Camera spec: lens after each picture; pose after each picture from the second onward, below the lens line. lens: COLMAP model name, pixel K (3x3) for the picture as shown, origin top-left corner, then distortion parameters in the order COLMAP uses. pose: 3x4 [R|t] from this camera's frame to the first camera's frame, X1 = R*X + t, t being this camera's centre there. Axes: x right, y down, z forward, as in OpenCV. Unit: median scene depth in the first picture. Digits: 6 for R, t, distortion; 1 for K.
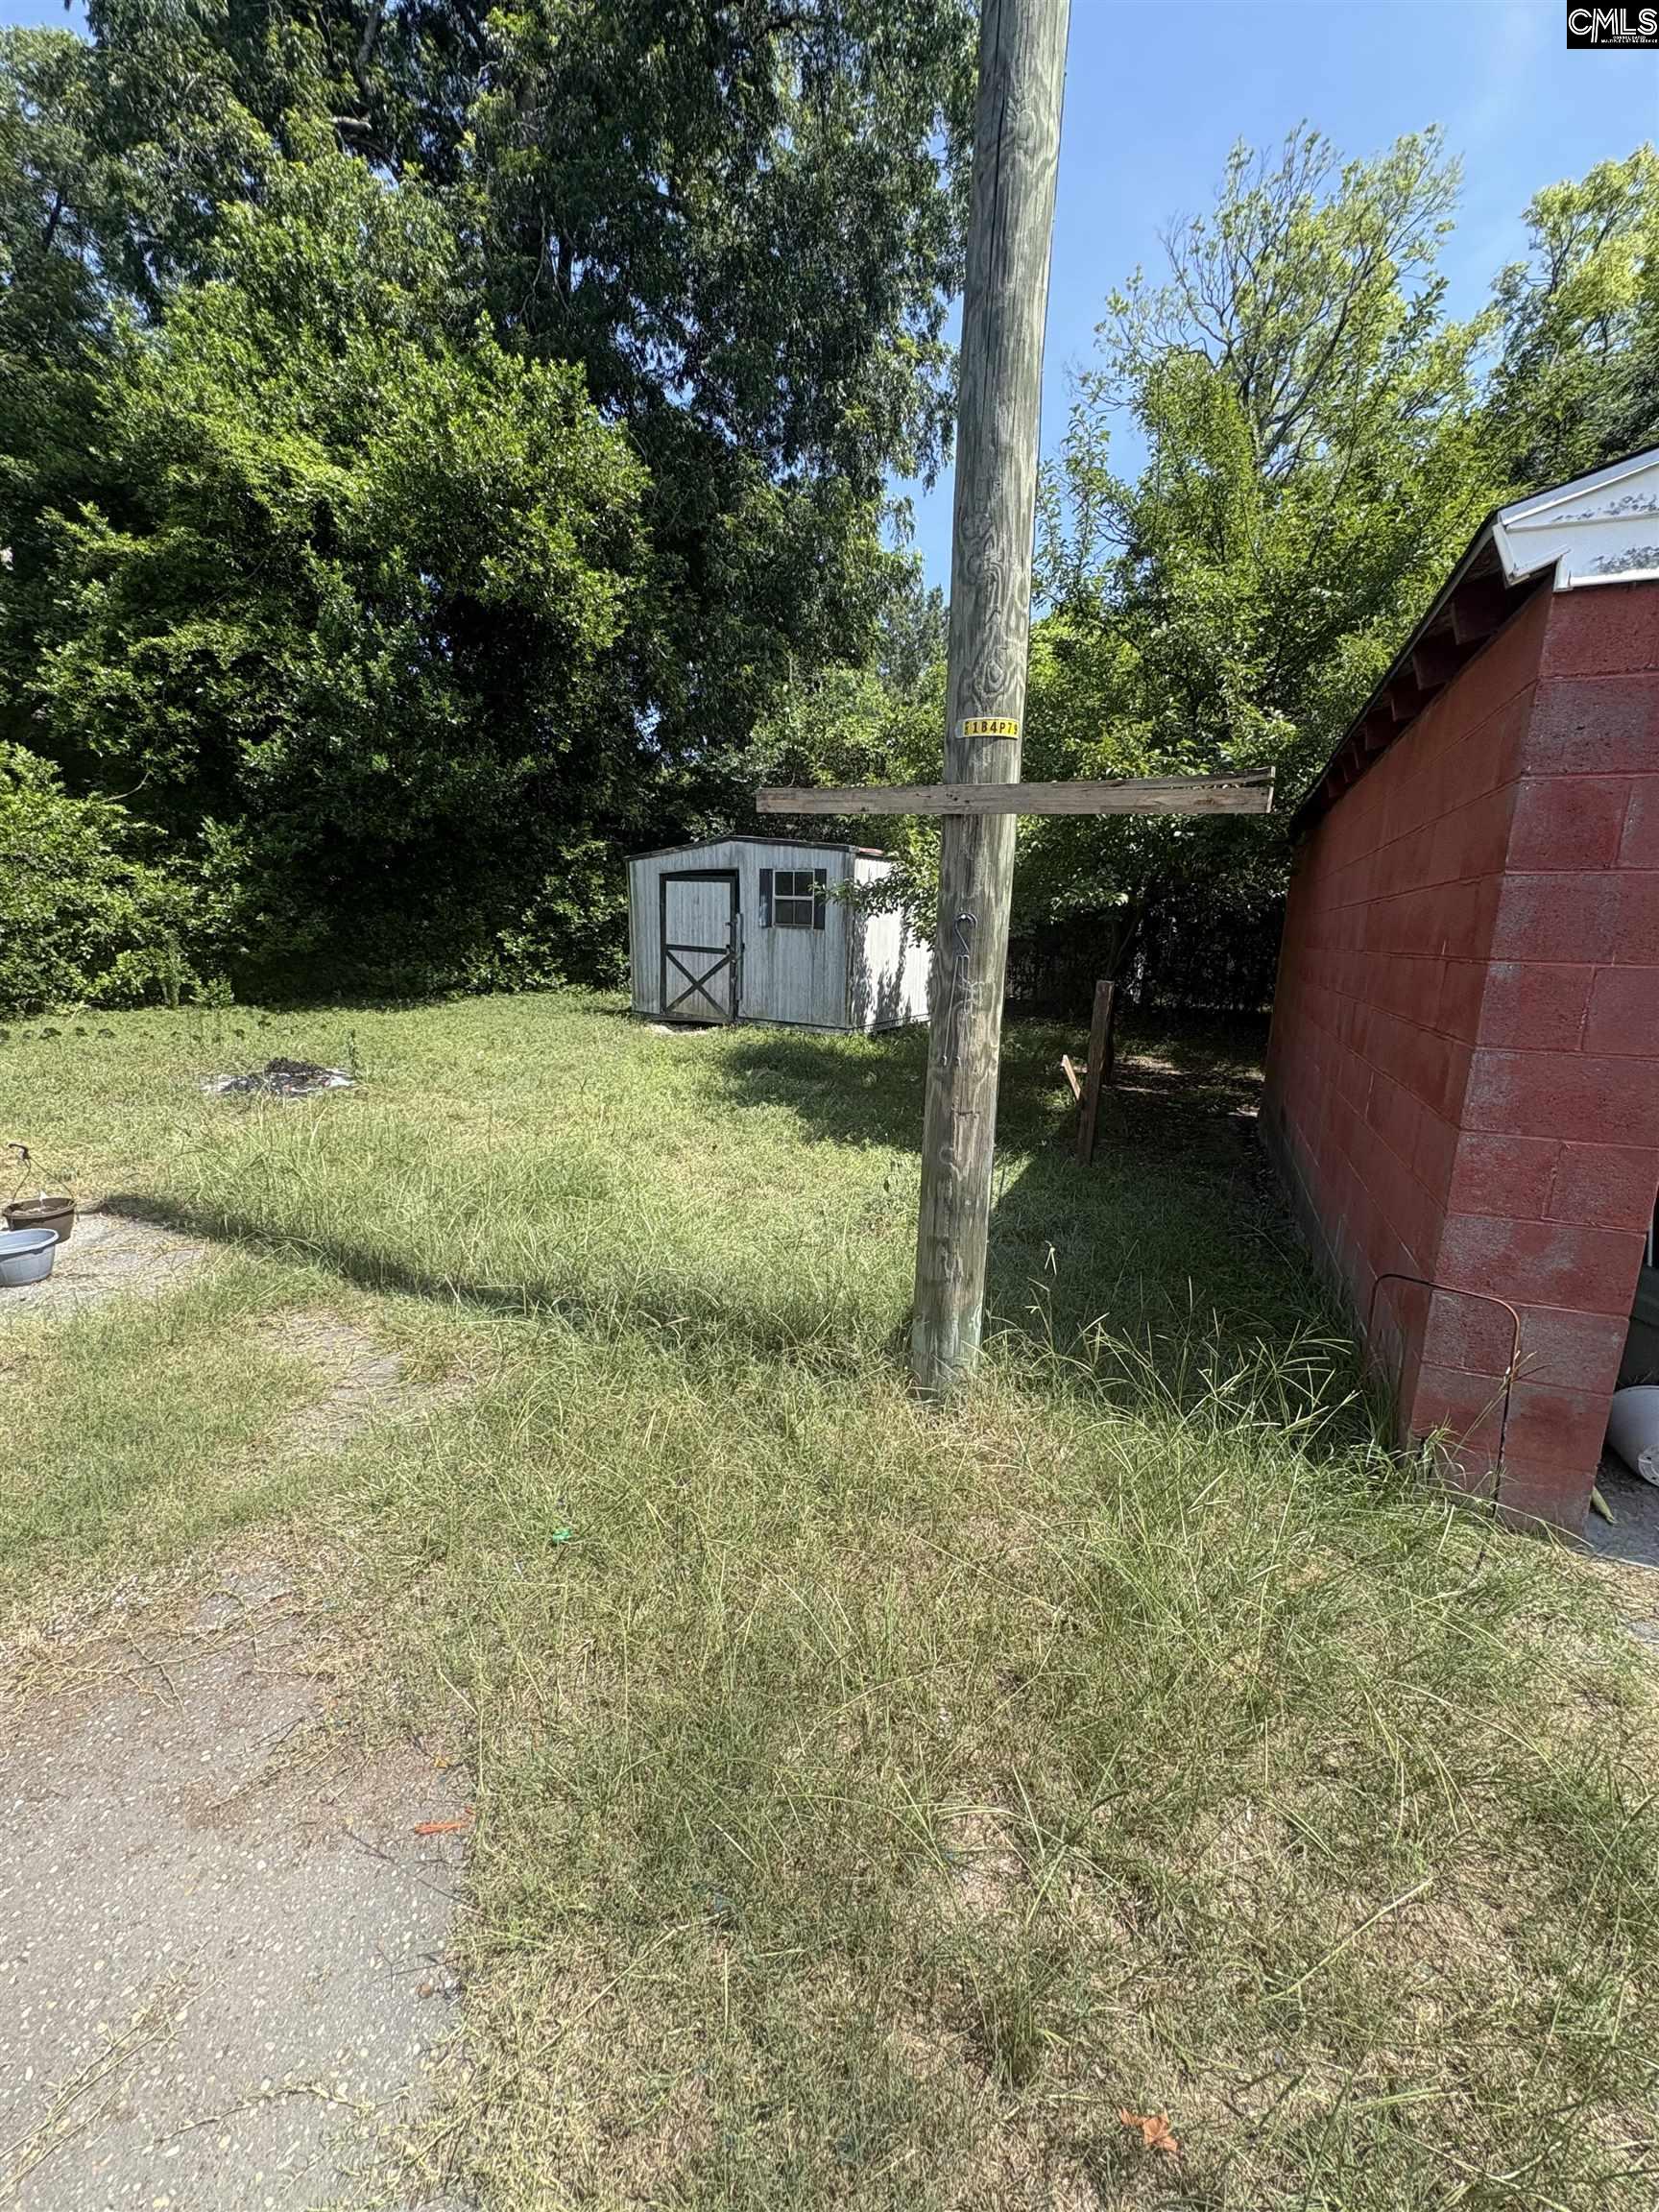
lens RADIAL K [[879.2, 0, 821.5], [0, 879.2, 1107.5], [0, 0, 1]] dist [-0.003614, 0.000941]
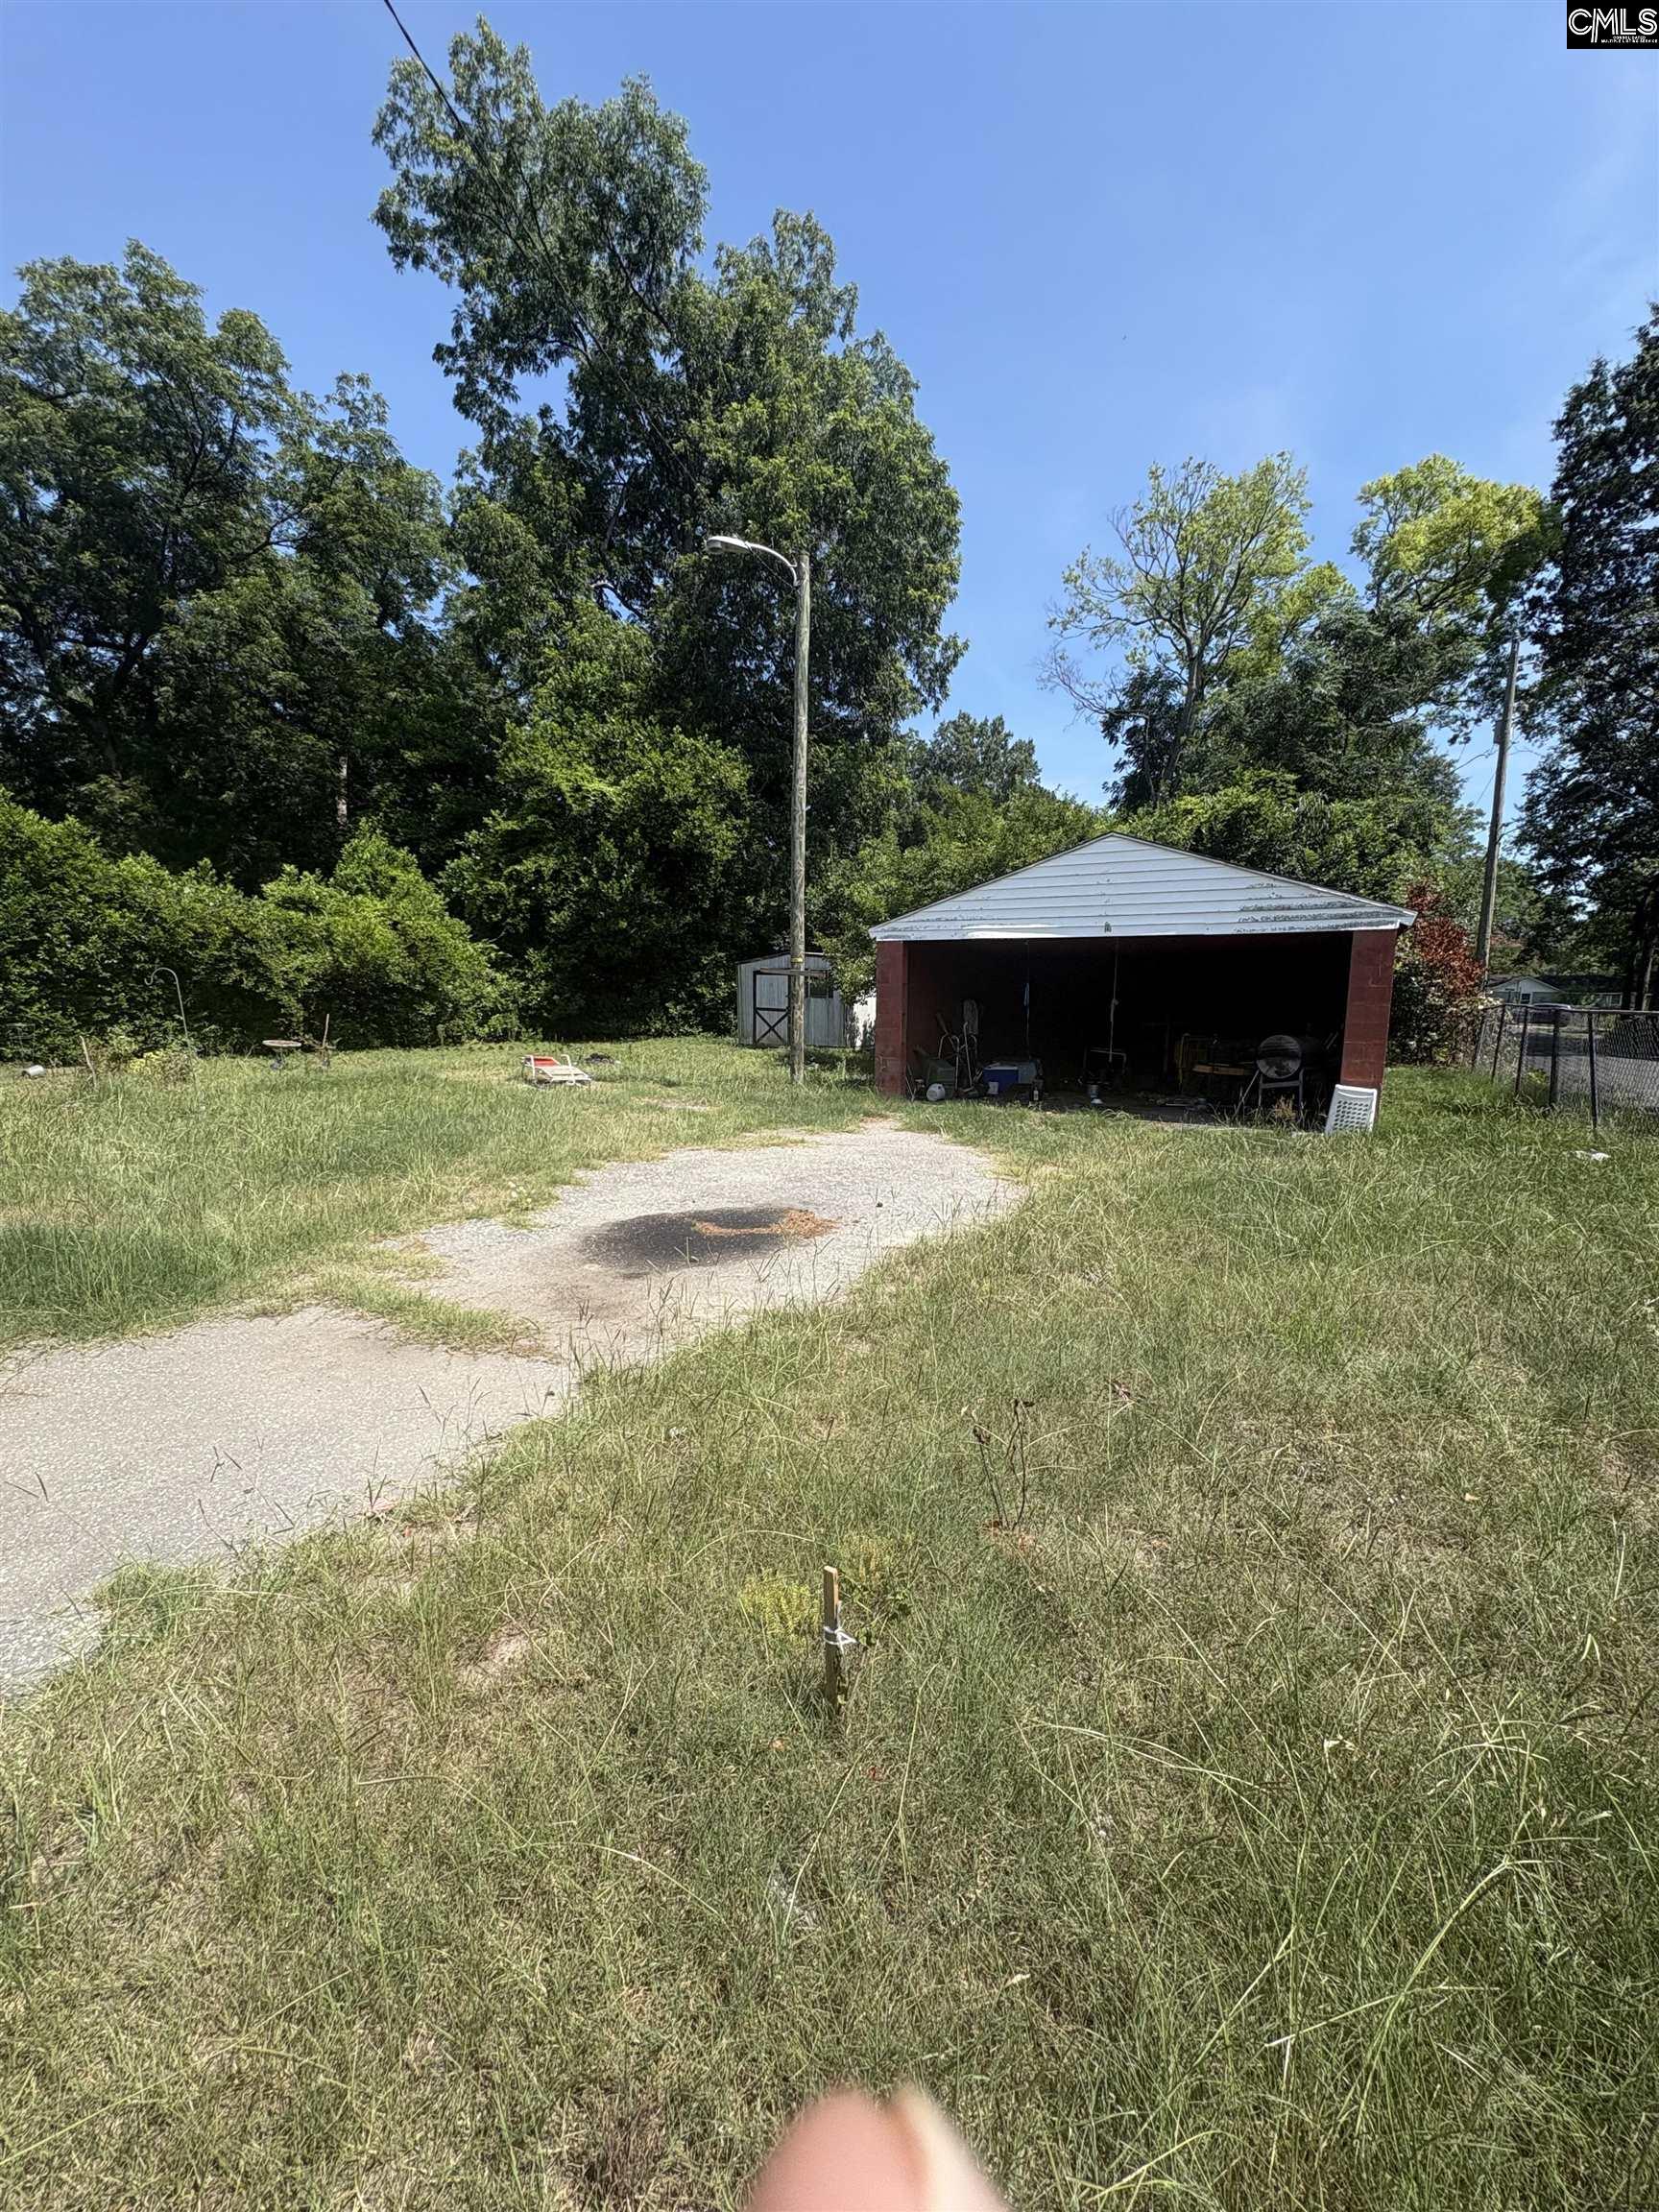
lens RADIAL K [[879.2, 0, 818.7], [0, 879.2, 1100.6], [0, 0, 1]] dist [-0.003614, 0.000941]
pose [[0.992232, -0.003955, -0.124335, 0.199112], [-0.007192, 0.995999, -0.089077, 0.189046], [0.124189, 0.089279, 0.988234, -0.871073]]
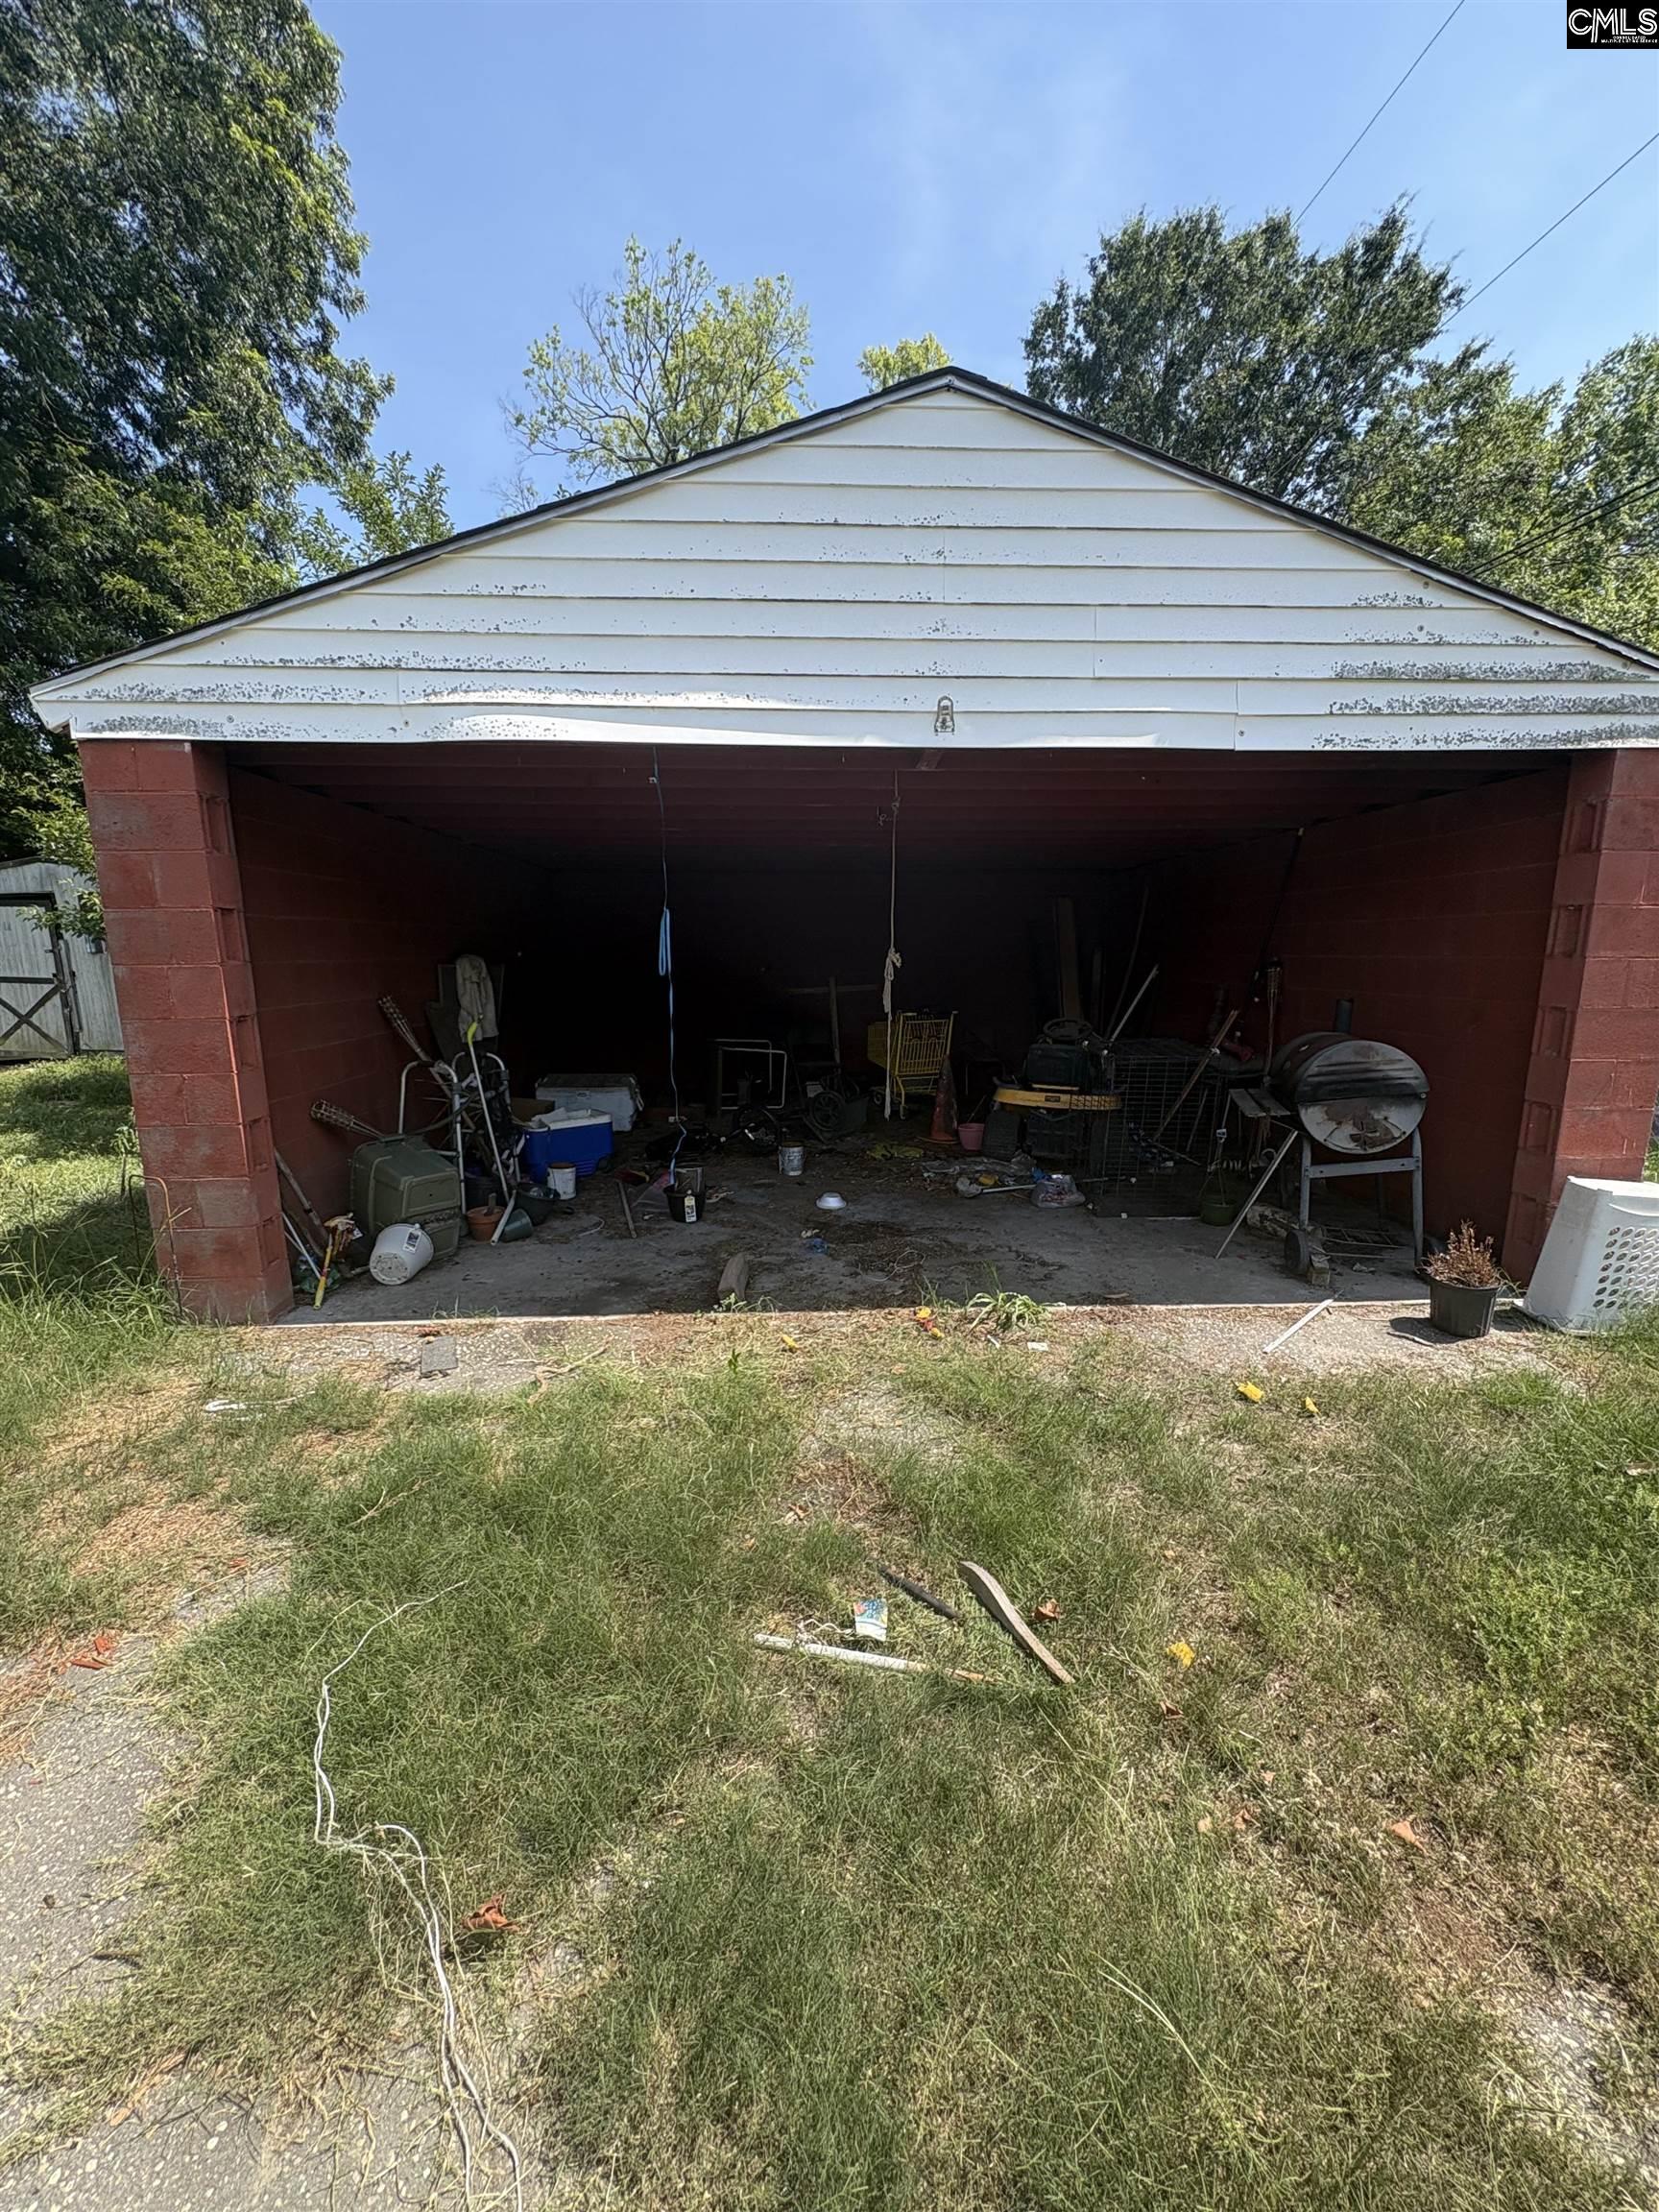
lens RADIAL K [[879.2, 0, 835.2], [0, 879.2, 1103.7], [0, 0, 1]] dist [-0.003614, 0.000941]
pose [[0.898647, -0.113838, 0.423644, 0.221889], [0.120557, 0.992645, 0.011004, 0.038968], [-0.421781, 0.041185, 0.905762, -0.173346]]
